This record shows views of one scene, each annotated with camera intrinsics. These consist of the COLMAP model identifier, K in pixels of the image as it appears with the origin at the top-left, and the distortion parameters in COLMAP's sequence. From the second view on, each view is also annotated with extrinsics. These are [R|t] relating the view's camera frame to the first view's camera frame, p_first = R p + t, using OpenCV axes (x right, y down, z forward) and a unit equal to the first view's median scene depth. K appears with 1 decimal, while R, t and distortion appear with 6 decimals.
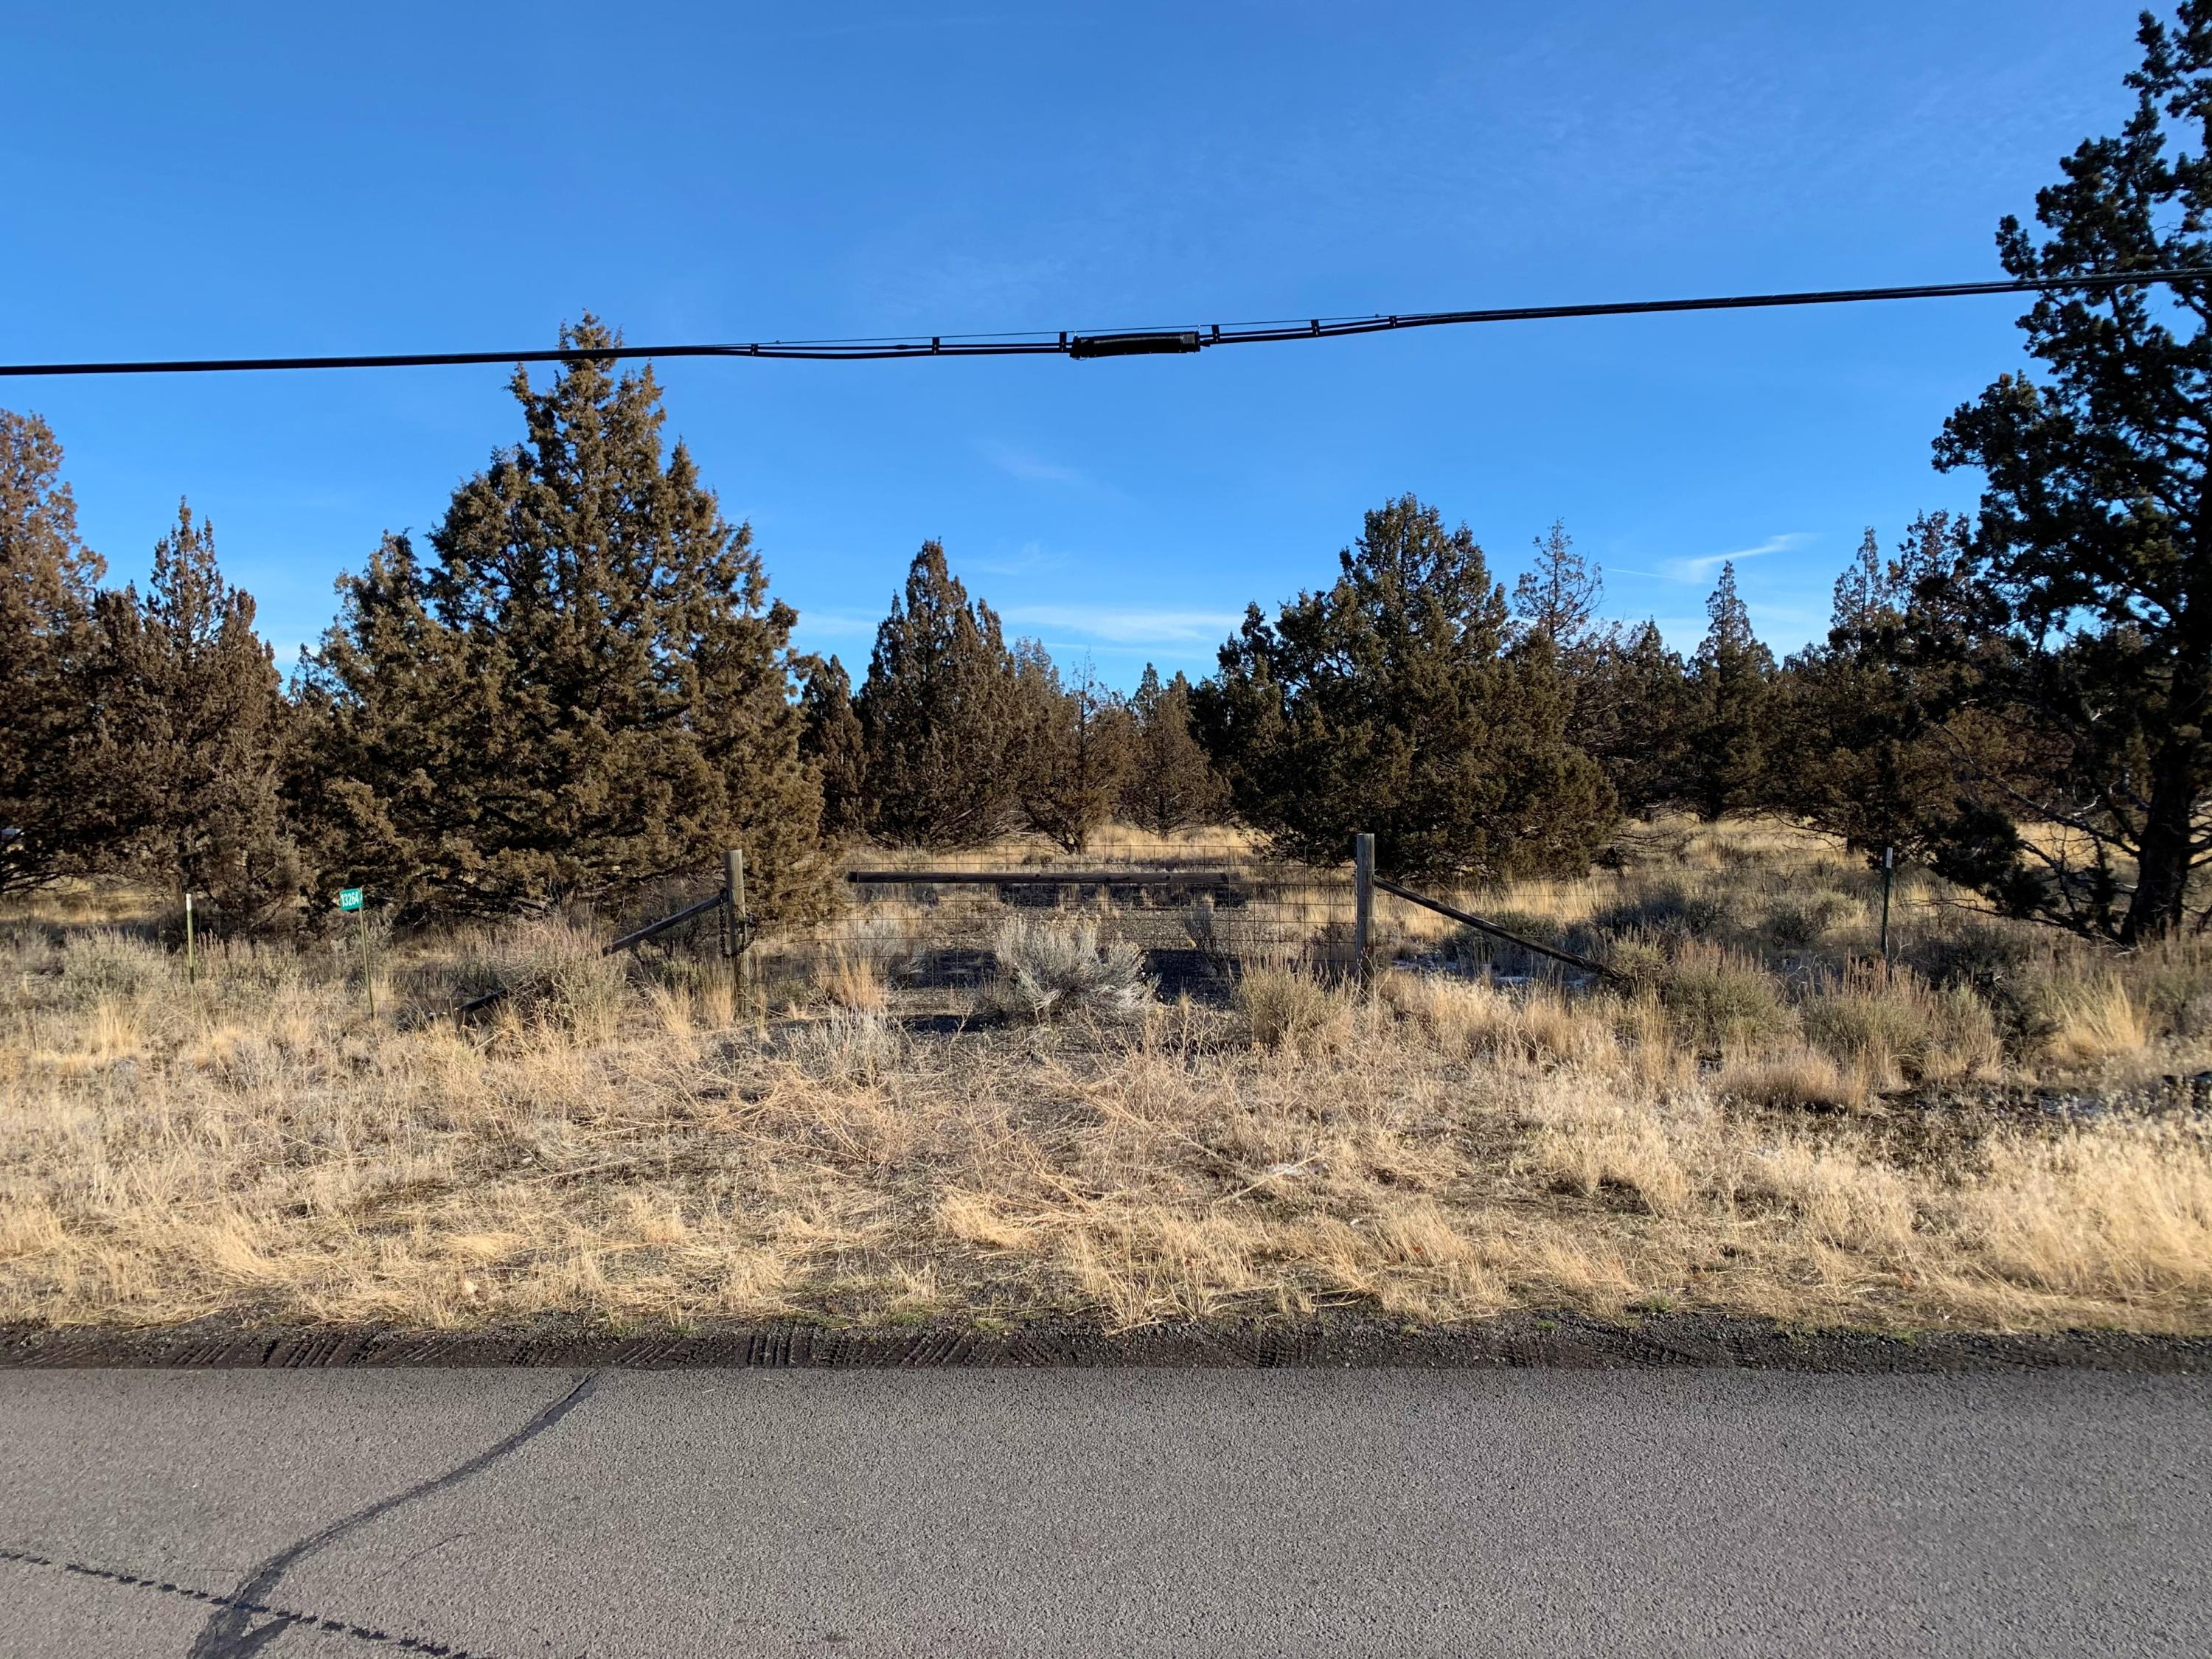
lens RADIAL K [[1645.9, 0, 1091.6], [0, 1645.9, 837.1], [0, 0, 1]] dist [0.127646, -0.218779]
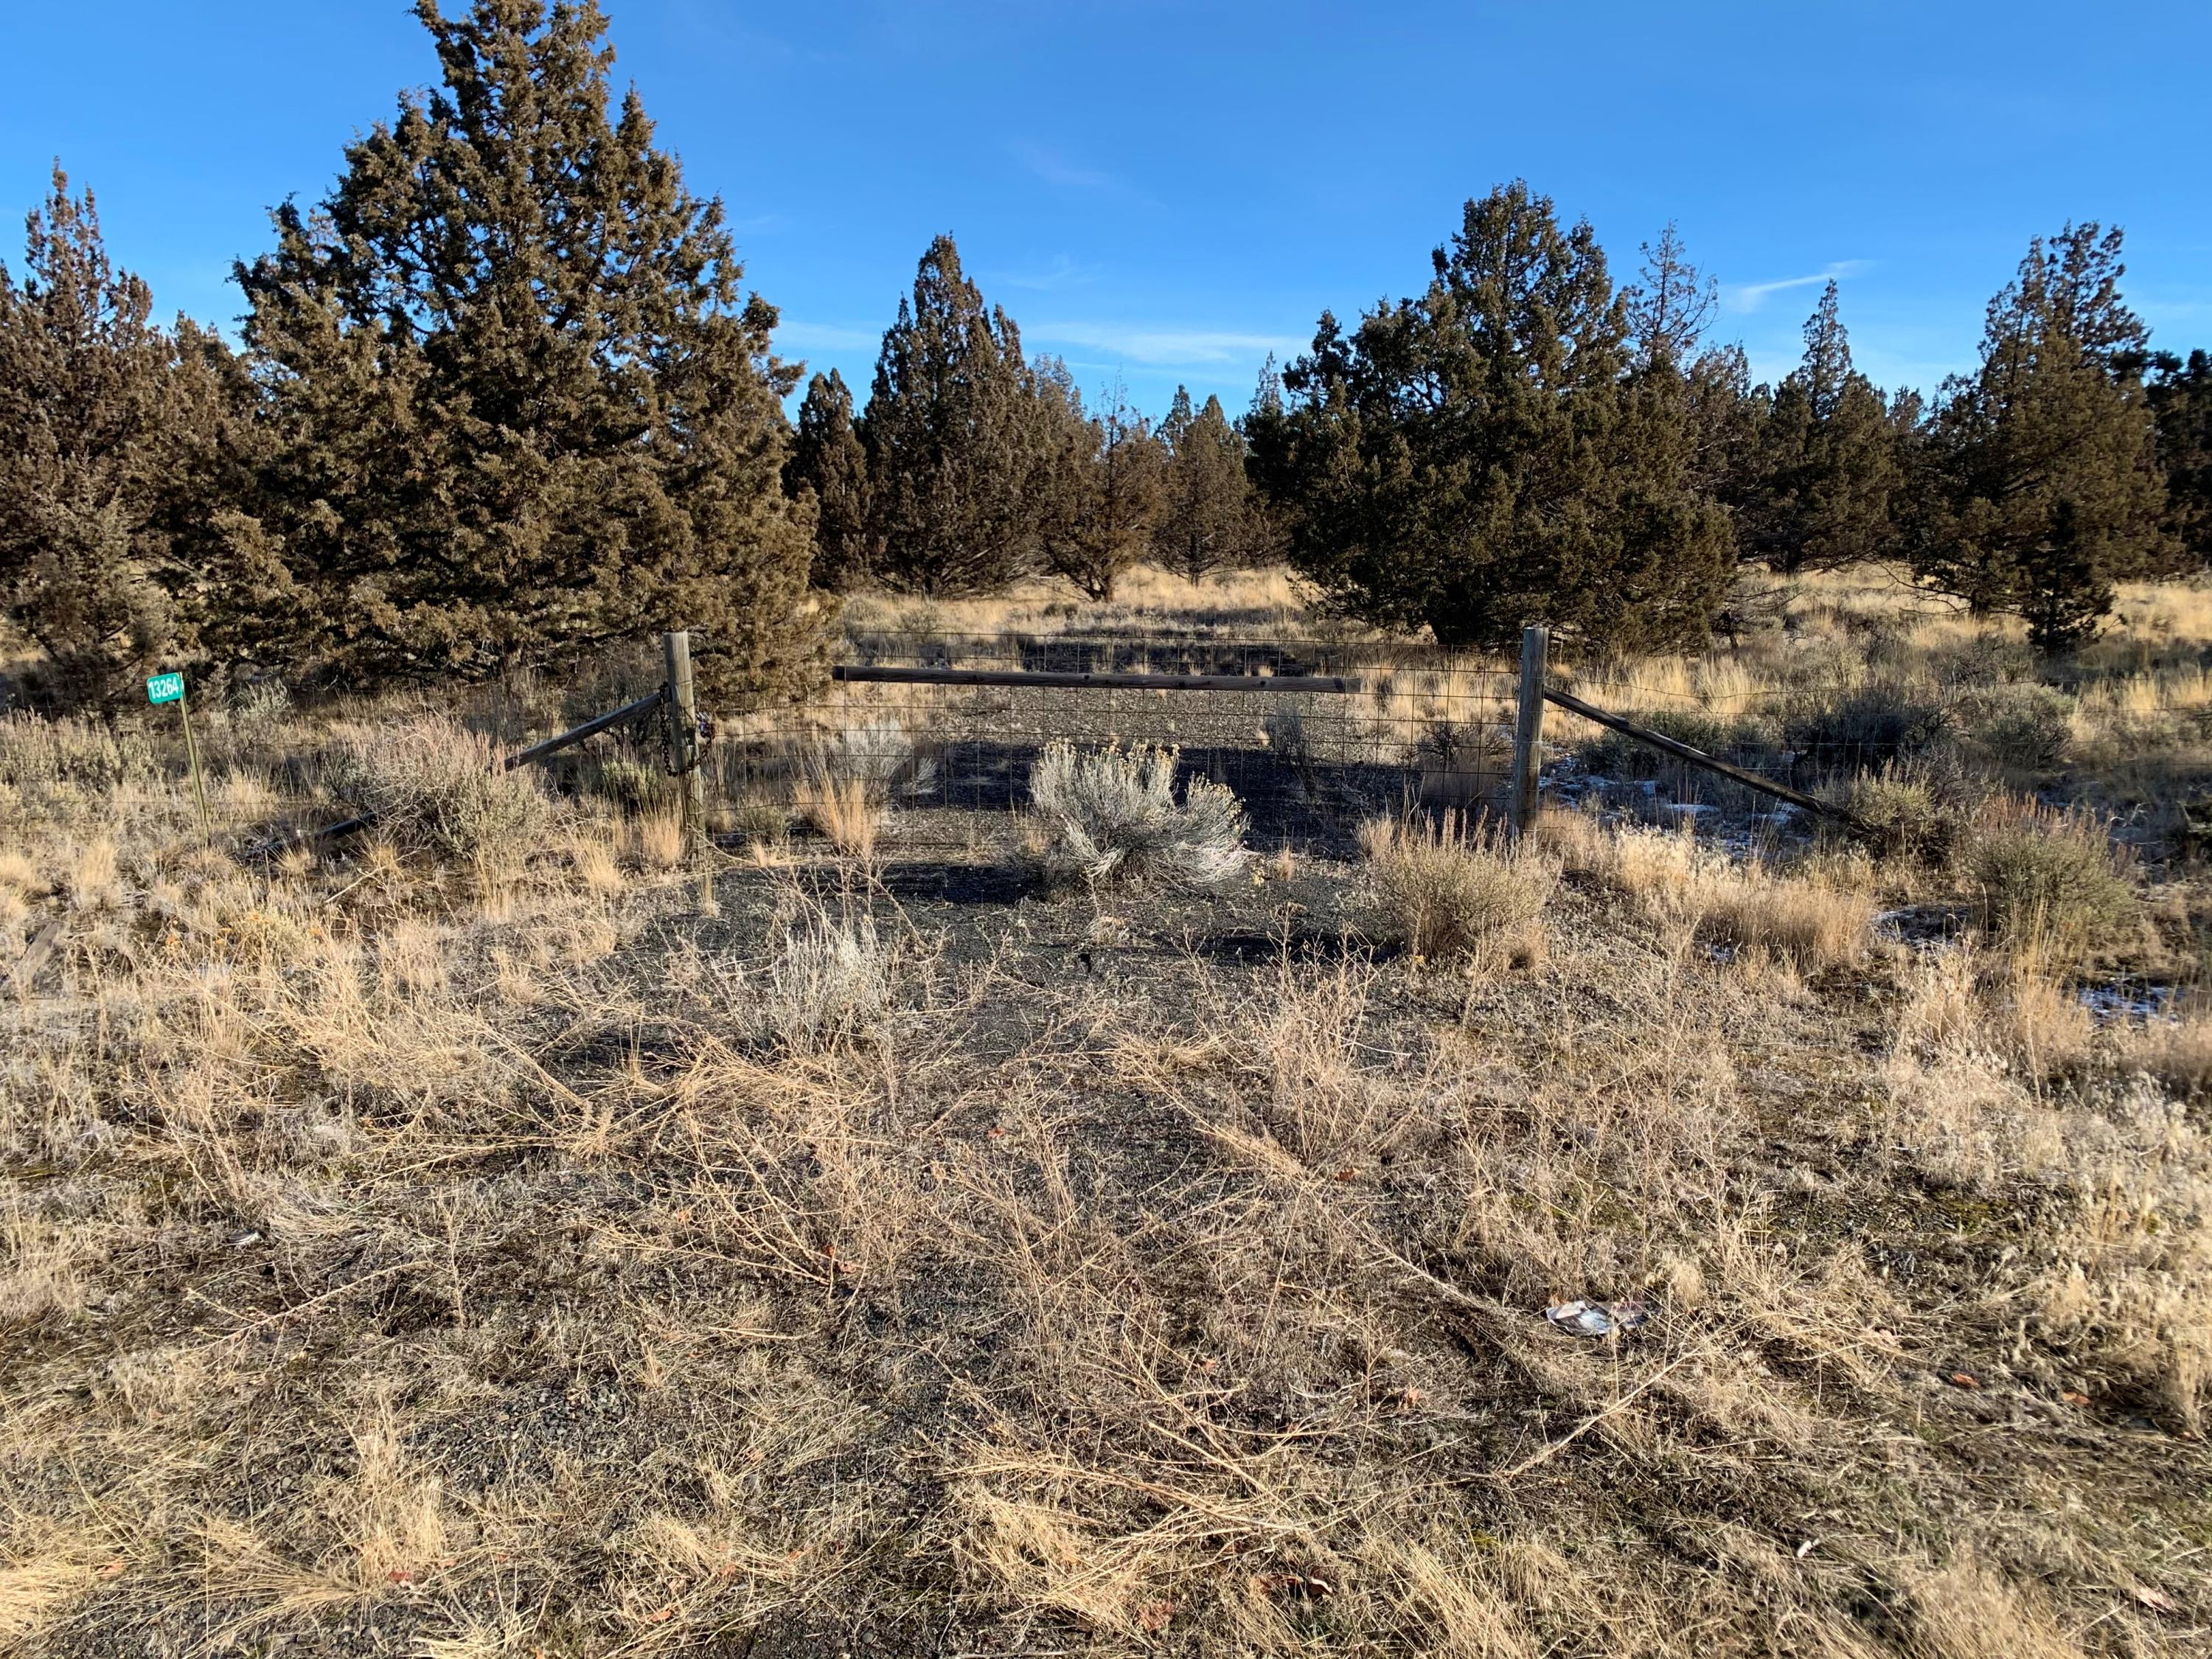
lens RADIAL K [[1670.7, 0, 1112.7], [0, 1670.7, 841.3], [0, 0, 1]] dist [0.053749, -0.048076]
pose [[0.999838, 0.017000, 0.005965, -0.012788], [-0.017736, 0.986944, 0.160086, -0.012555], [-0.003166, -0.160165, 0.987085, 0.129984]]
